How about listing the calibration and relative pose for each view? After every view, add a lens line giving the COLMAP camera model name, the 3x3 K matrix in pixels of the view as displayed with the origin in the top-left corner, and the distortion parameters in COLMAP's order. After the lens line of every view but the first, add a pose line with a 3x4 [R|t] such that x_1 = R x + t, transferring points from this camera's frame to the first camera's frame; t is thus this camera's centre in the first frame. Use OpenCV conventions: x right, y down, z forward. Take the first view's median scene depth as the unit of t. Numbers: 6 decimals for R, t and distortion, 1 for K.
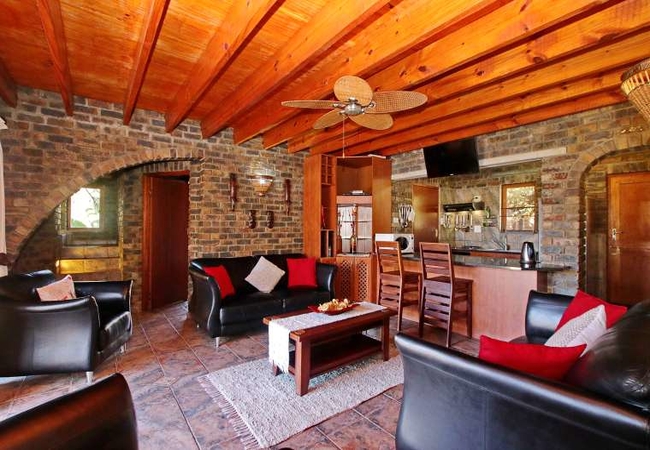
lens RADIAL K [[299.2, 0, 327.0], [0, 299.2, 227.1], [0, 0, 1]] dist [-0.024104, -0.000459]
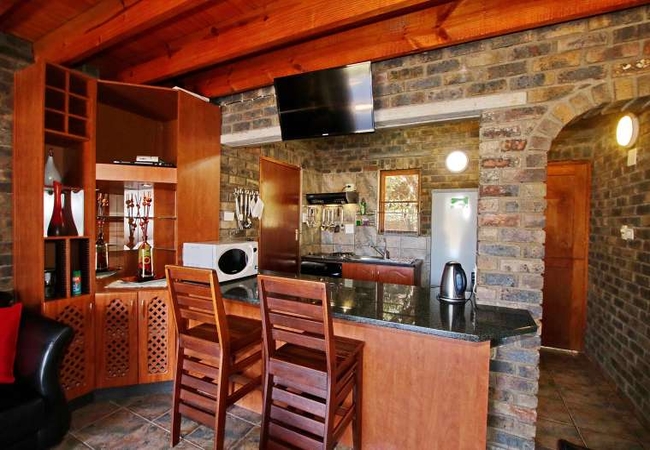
lens RADIAL K [[299.2, 0, 326.7], [0, 299.2, 226.1], [0, 0, 1]] dist [-0.024104, -0.000459]
pose [[0.899796, -0.000666, 0.436310, 0.158497], [-0.011479, 0.999617, 0.025201, -0.021761], [-0.436160, -0.027684, 0.899443, 0.431157]]
